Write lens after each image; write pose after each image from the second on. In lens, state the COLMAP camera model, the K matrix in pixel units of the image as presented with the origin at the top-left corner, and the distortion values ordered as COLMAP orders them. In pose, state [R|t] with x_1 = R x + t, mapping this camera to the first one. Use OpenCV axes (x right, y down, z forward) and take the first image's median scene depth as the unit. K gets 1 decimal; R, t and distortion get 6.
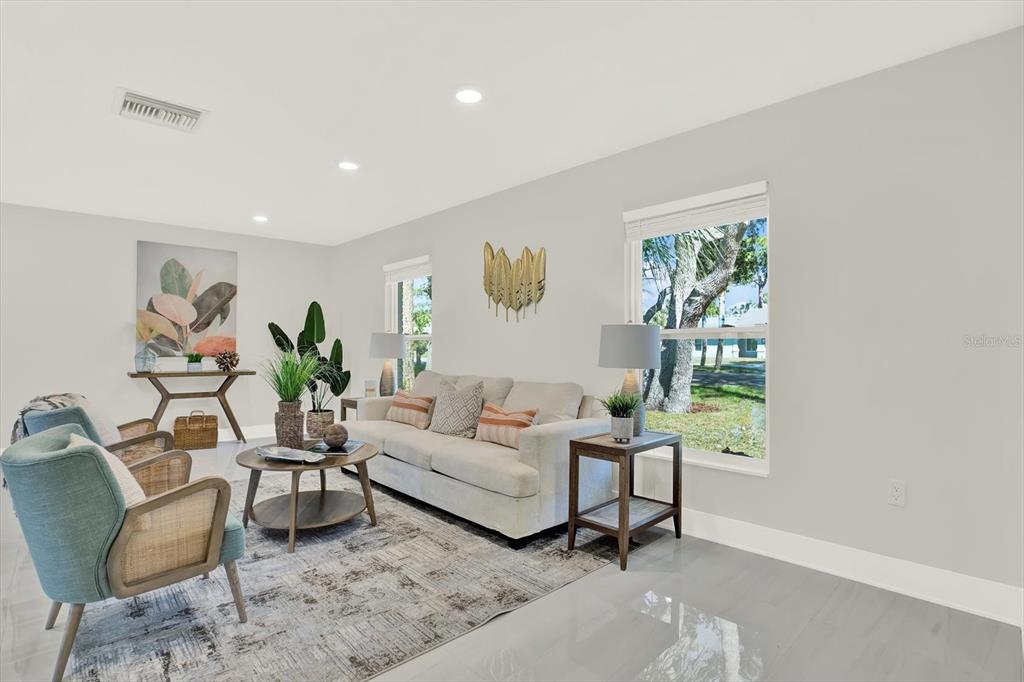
lens RADIAL K [[497.3, 0, 493.6], [0, 497.3, 341.0], [0, 0, 1]] dist [-0.032372, 0.000164]
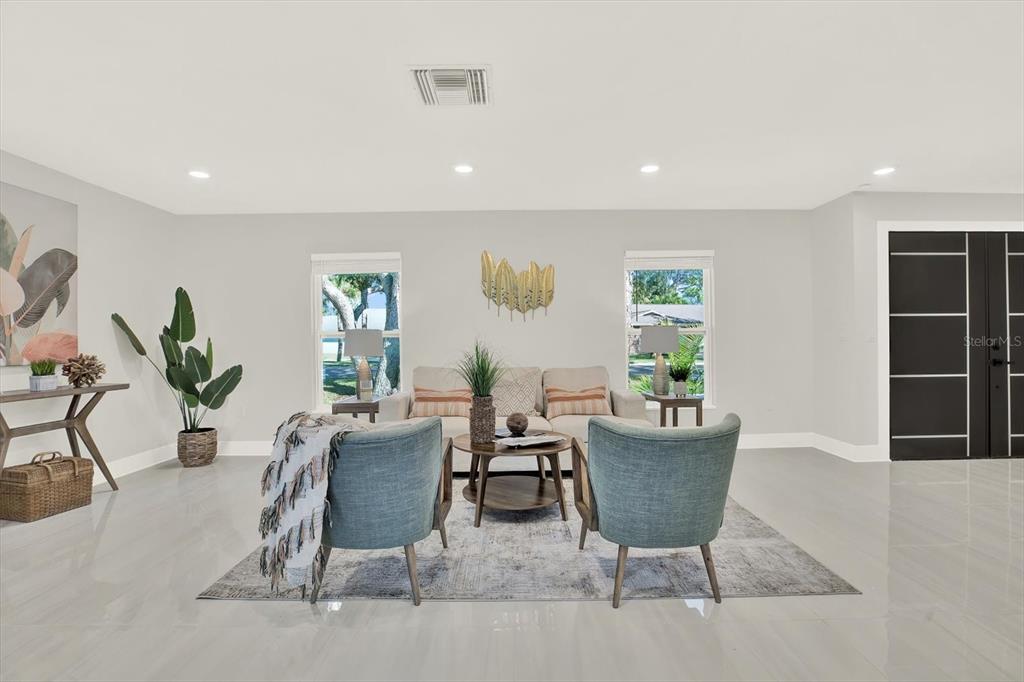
lens RADIAL K [[483.1, 0, 512.0], [0, 483.1, 341.0], [0, 0, 1]] dist [-0.027802, 0.000637]
pose [[0.671647, -0.011369, 0.740784, -0.623751], [0.007931, 0.999935, 0.008156, 0.000476], [-0.740829, 0.000397, 0.671694, 0.154021]]
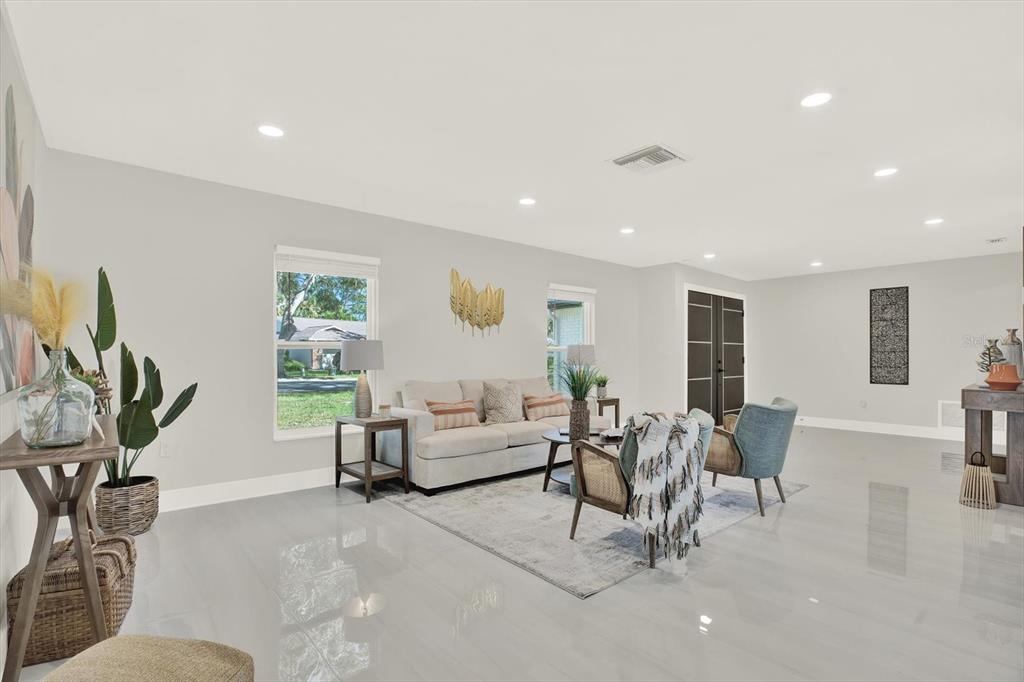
lens RADIAL K [[483.1, 0, 512.0], [0, 483.1, 341.0], [0, 0, 1]] dist [-0.027802, 0.000637]
pose [[0.035731, 0.025639, 0.999033, -0.911014], [-0.008745, 0.999641, -0.025341, 0.003447], [-0.999323, -0.007831, 0.035942, 0.628961]]
